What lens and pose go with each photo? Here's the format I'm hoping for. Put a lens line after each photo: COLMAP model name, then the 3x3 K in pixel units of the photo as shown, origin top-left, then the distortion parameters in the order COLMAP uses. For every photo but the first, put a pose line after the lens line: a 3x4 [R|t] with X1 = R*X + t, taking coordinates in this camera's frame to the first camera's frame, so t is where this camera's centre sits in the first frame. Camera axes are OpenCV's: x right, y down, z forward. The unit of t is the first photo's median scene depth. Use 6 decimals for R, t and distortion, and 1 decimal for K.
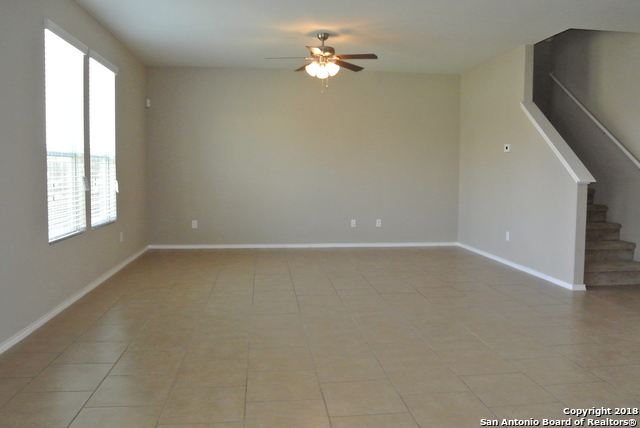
lens RADIAL K [[508.1, 0, 321.7], [0, 508.1, 211.3], [0, 0, 1]] dist [-0.067207, 0.005494]
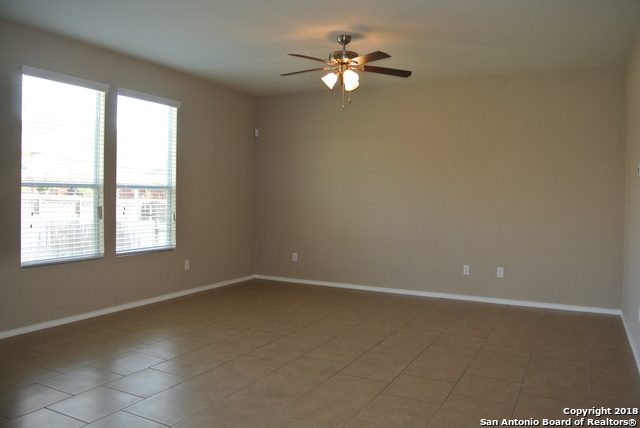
lens RADIAL K [[508.1, 0, 318.9], [0, 508.1, 214.2], [0, 0, 1]] dist [-0.067207, 0.005494]
pose [[0.832133, 0.025900, -0.553971, 0.412813], [-0.053105, 0.998040, -0.033110, -0.033322], [0.552028, 0.056970, 0.831877, 0.298503]]
